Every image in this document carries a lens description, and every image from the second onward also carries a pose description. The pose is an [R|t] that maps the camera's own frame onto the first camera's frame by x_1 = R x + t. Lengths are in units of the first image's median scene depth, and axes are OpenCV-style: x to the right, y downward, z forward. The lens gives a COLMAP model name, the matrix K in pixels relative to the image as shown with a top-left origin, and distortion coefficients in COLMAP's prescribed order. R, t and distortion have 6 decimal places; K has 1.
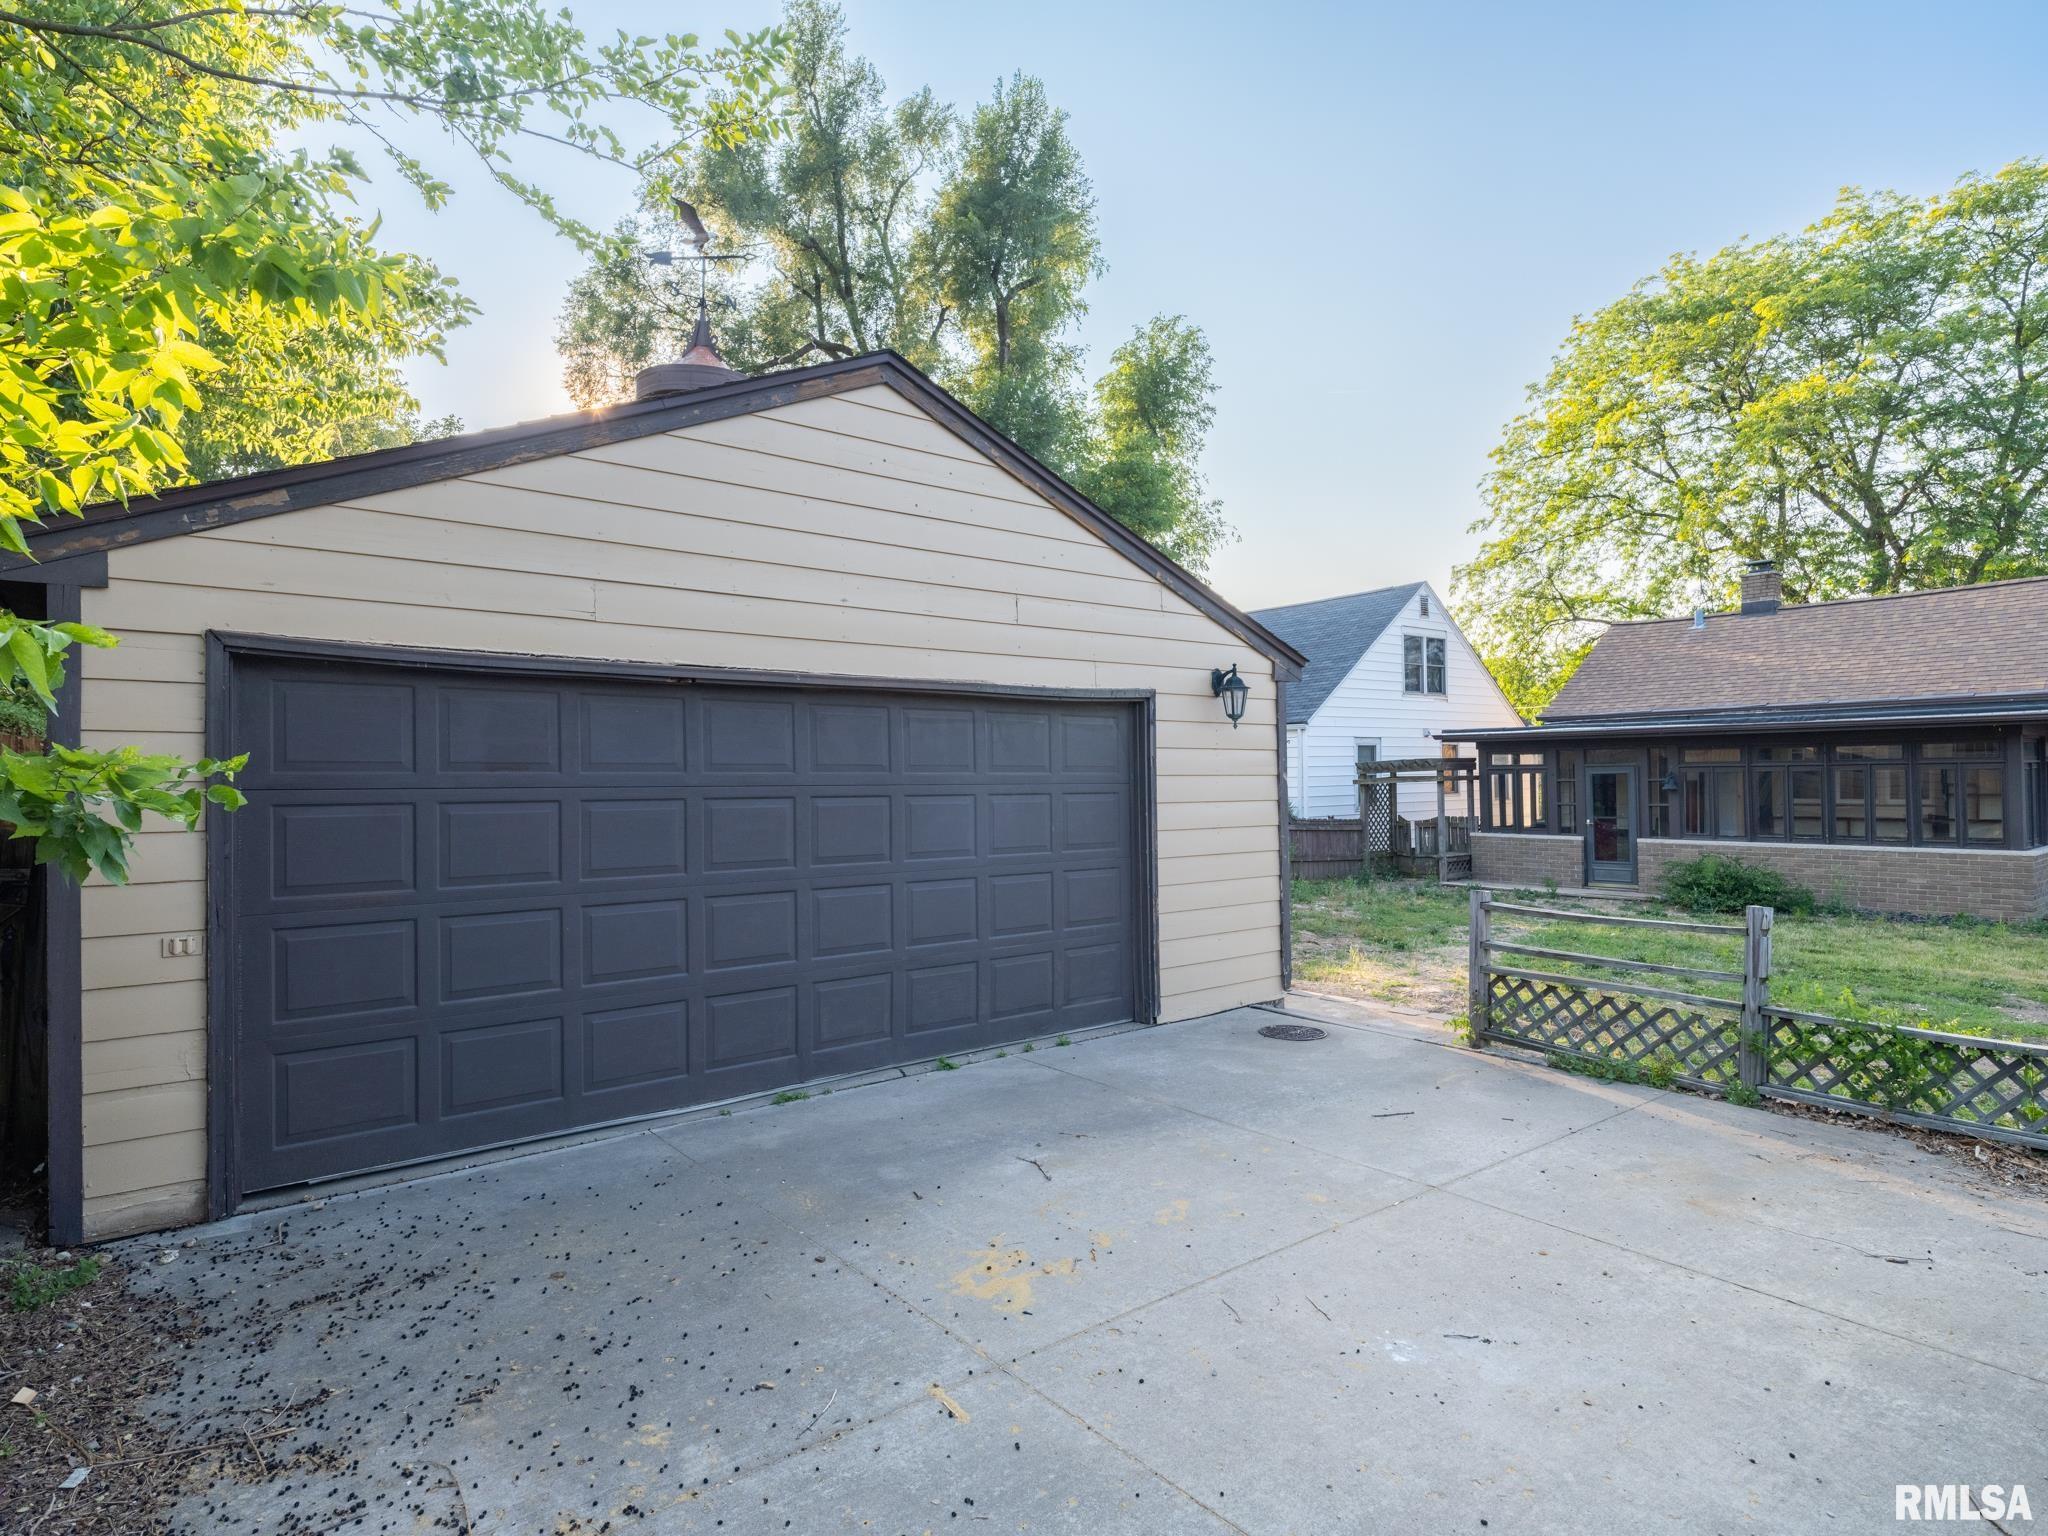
lens RADIAL K [[1102.9, 0, 1019.4], [0, 1102.9, 774.3], [0, 0, 1]] dist [0.004130, -0.003105]
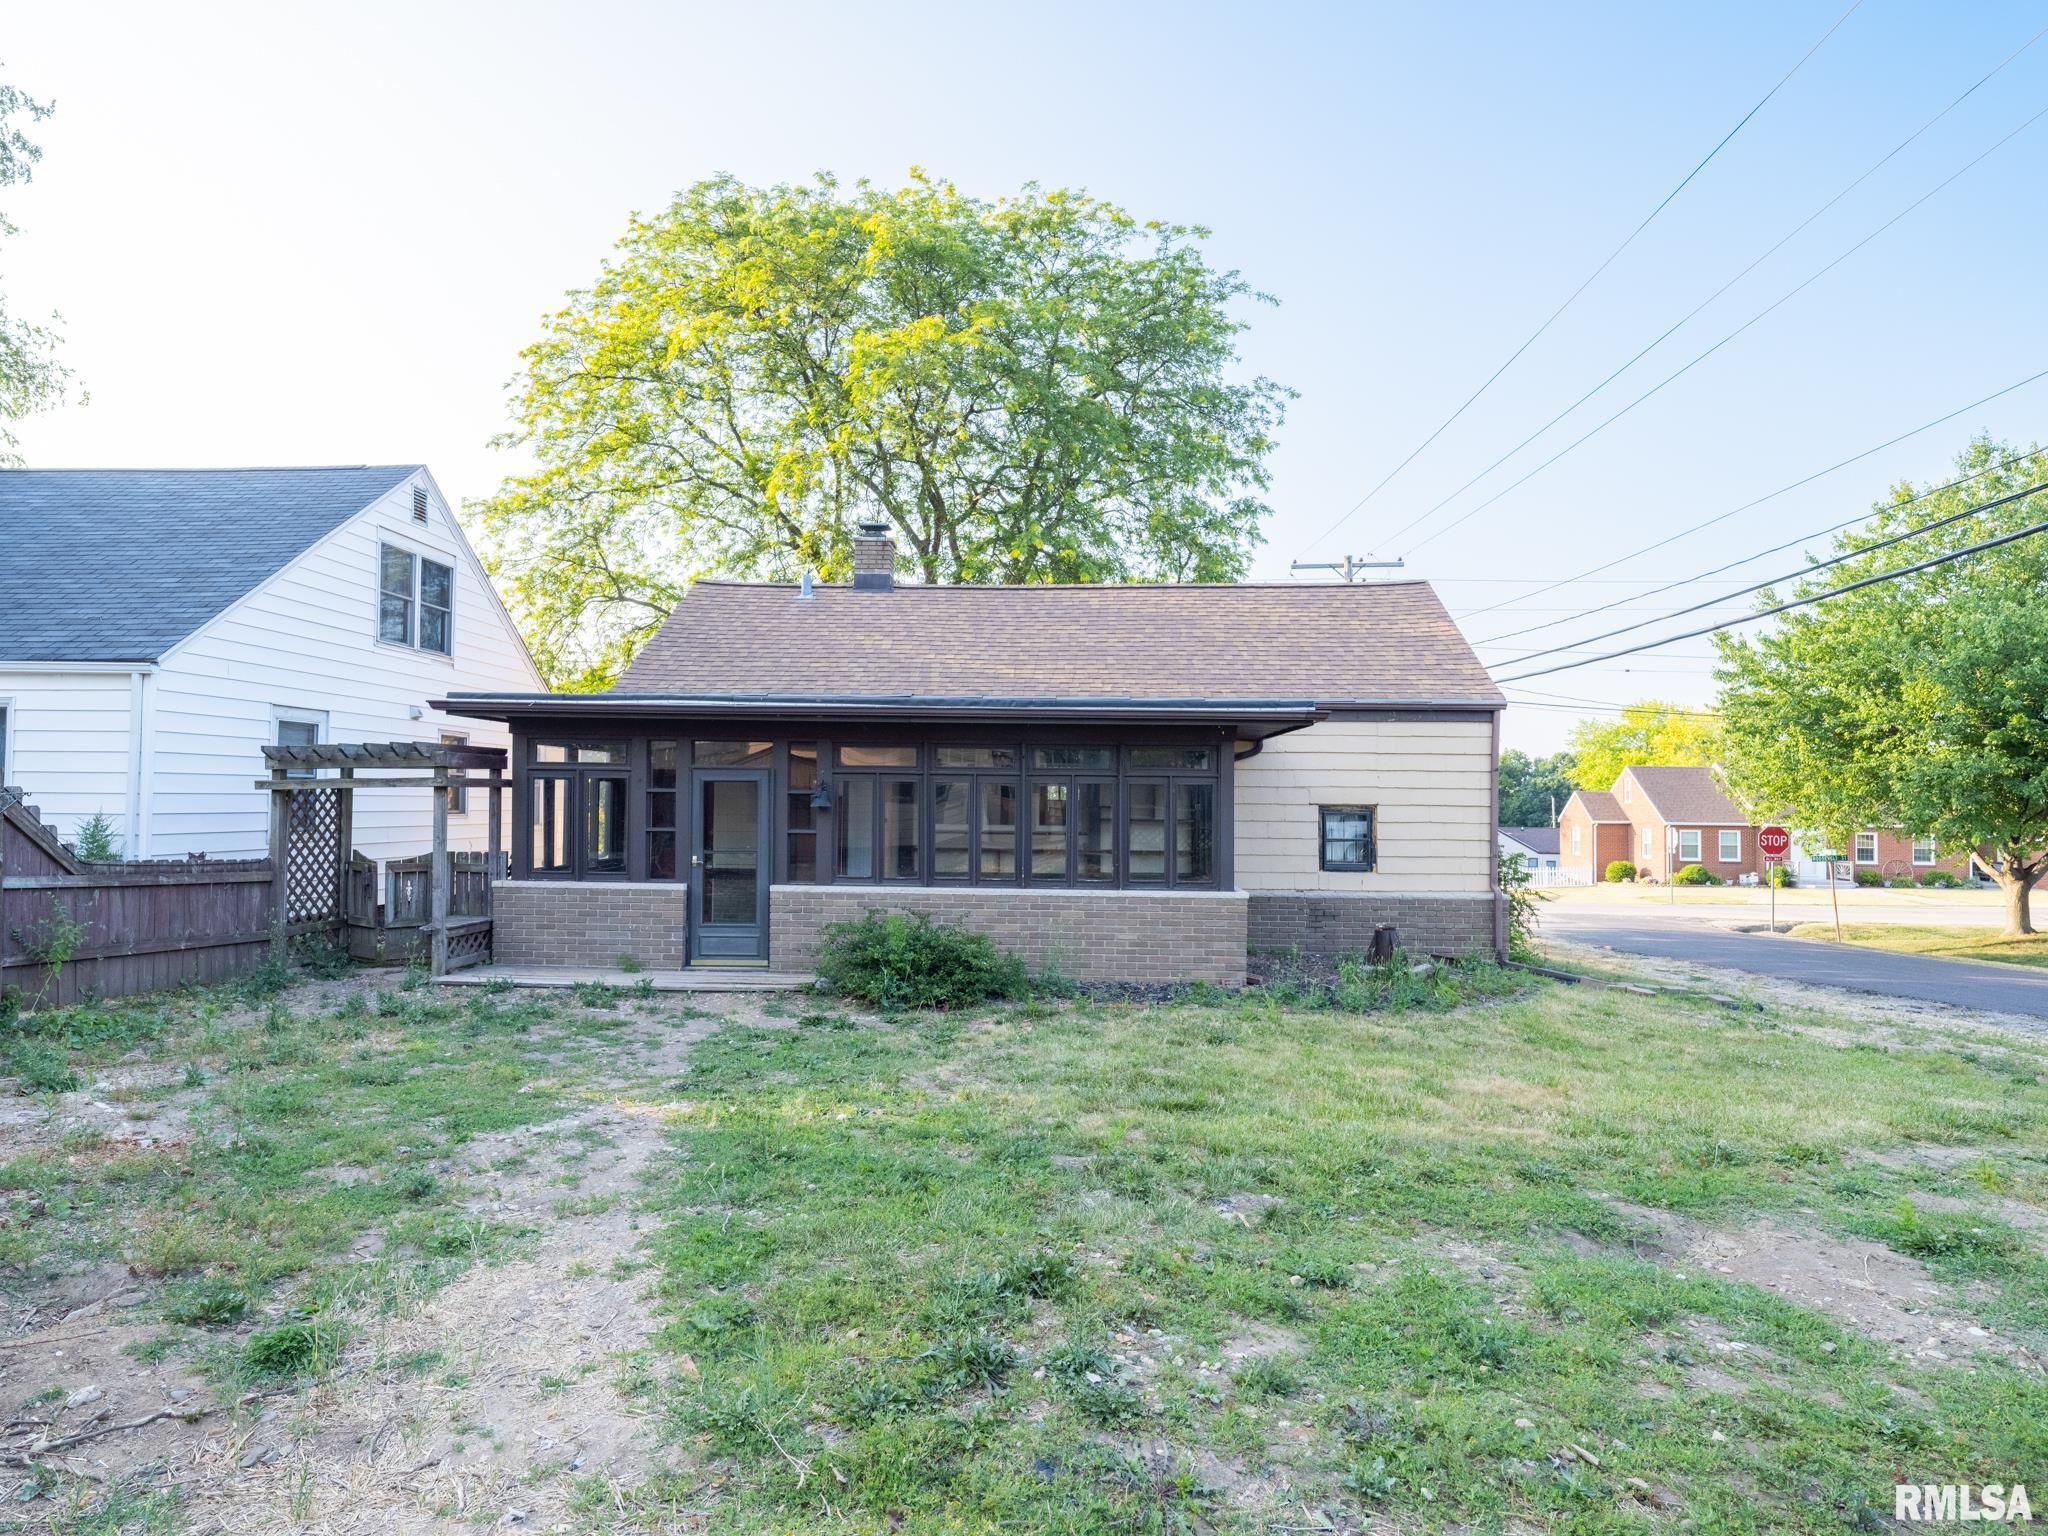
lens RADIAL K [[1112.5, 0, 1024.0], [0, 1112.5, 768.0], [0, 0, 1]] dist [0.003466, 0.000572]
pose [[0.653063, 0.045709, 0.755923, 0.427990], [-0.022716, 0.998910, -0.040777, 0.035084], [-0.756963, 0.009458, 0.653390, 1.176236]]
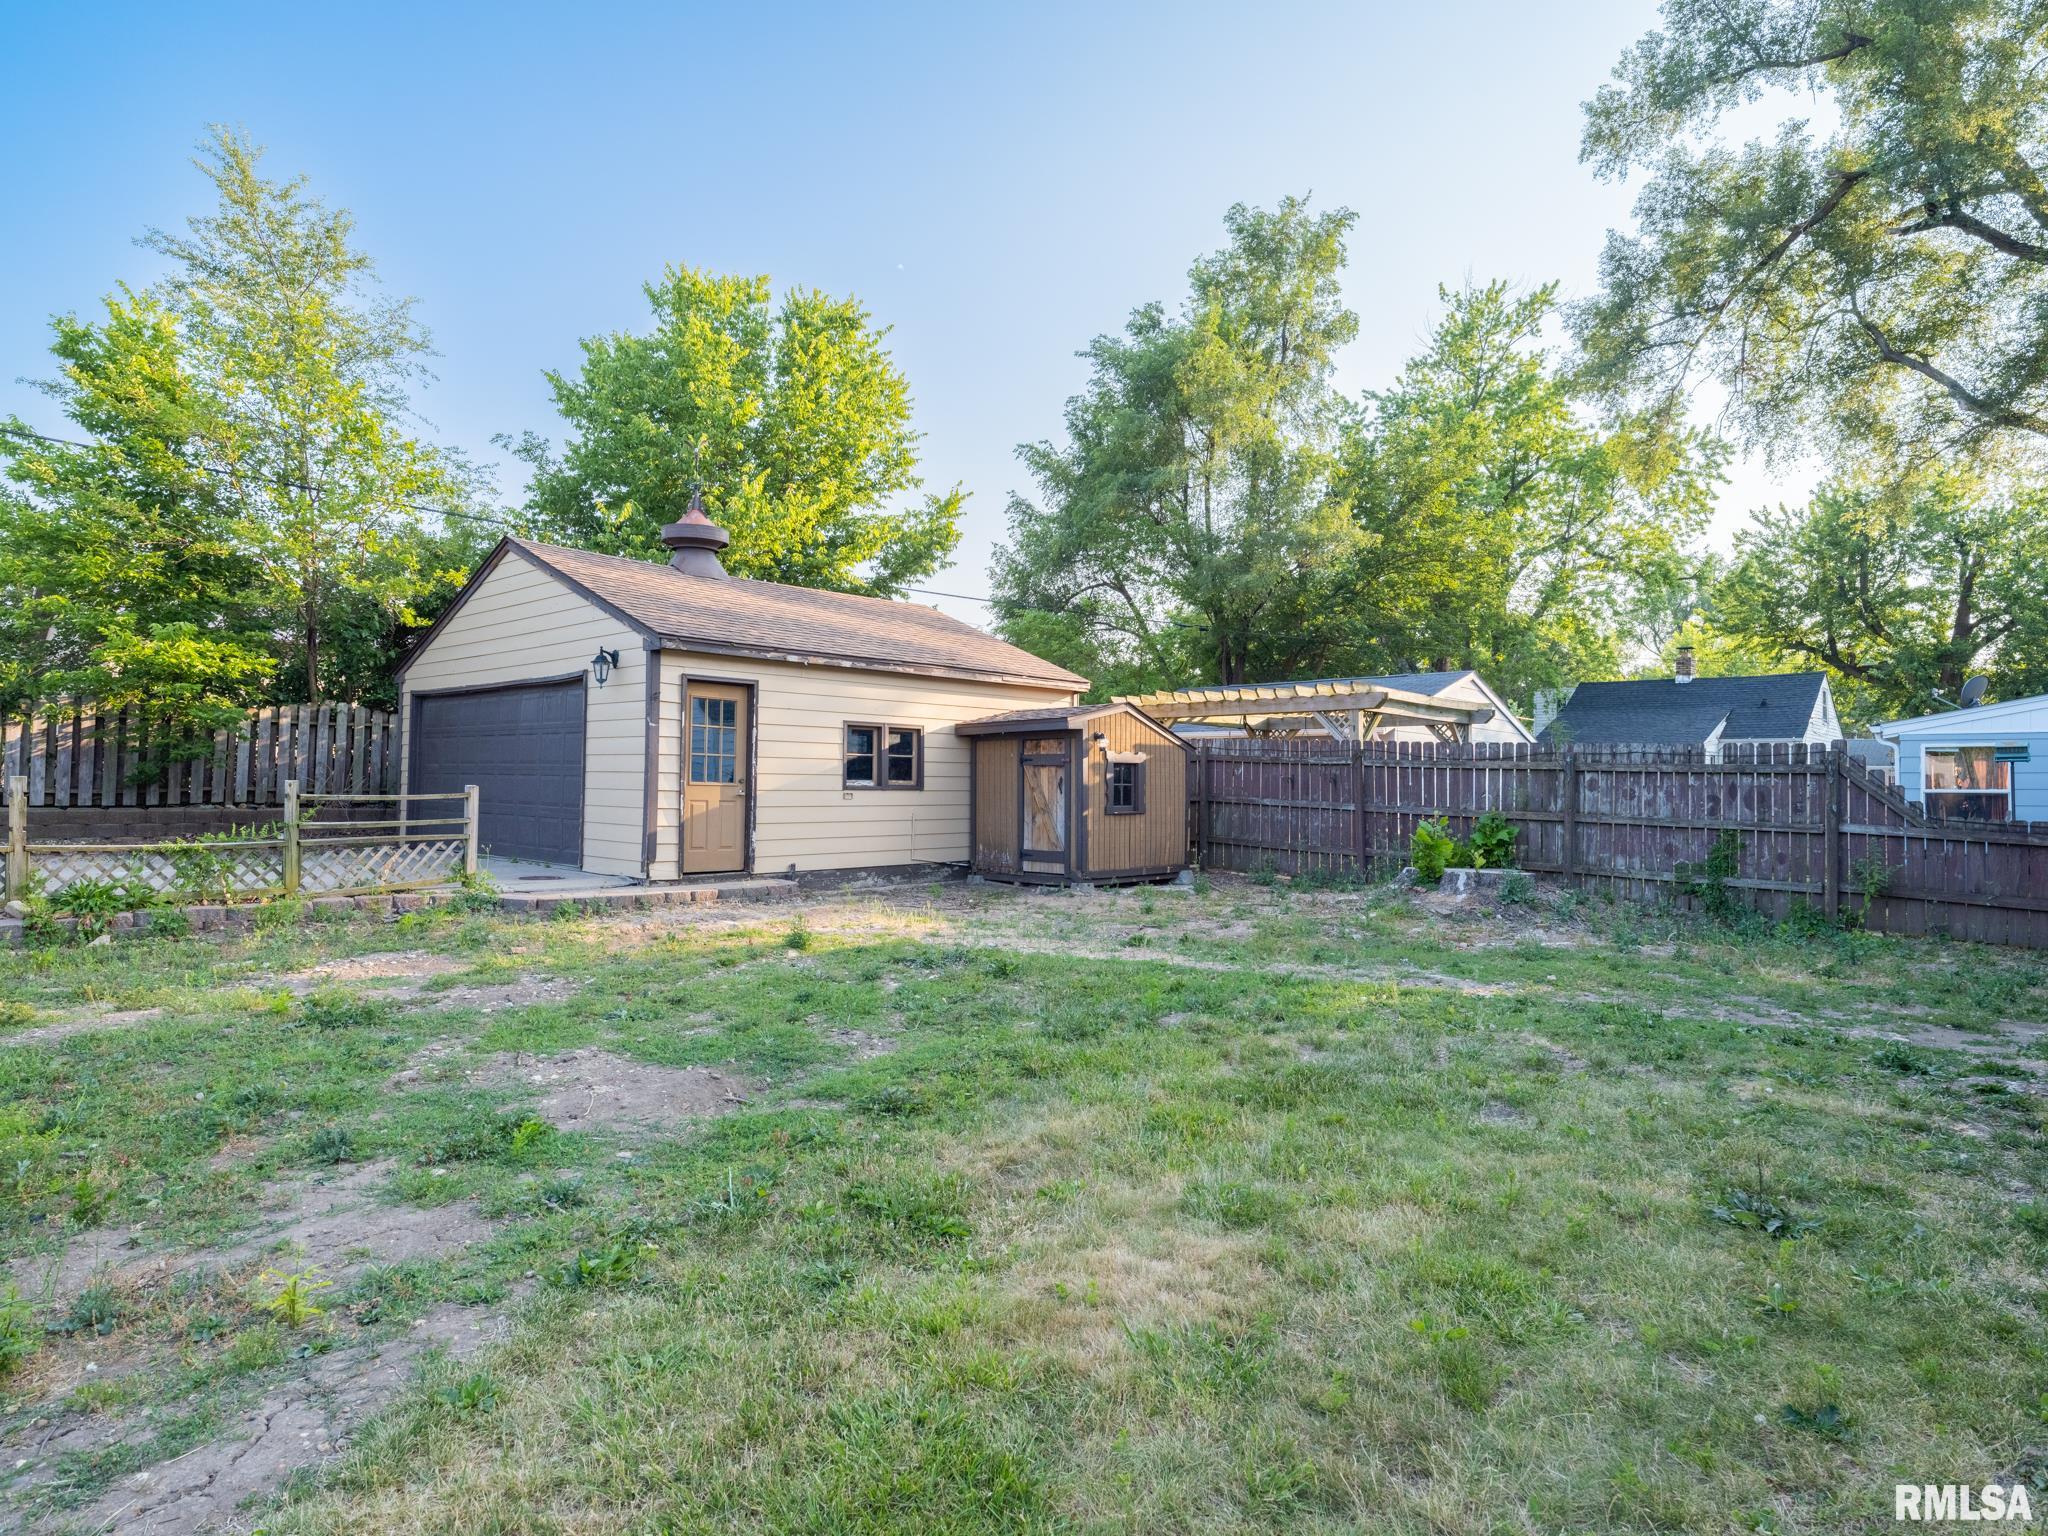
lens RADIAL K [[1134.7, 0, 1034.0], [0, 1134.7, 775.0], [0, 0, 1]] dist [0.004283, -0.003773]
pose [[0.166674, -0.000585, -0.986012, 1.906273], [-0.013517, 0.999904, -0.002878, 0.077276], [0.985919, 0.013808, 0.166651, 1.368637]]
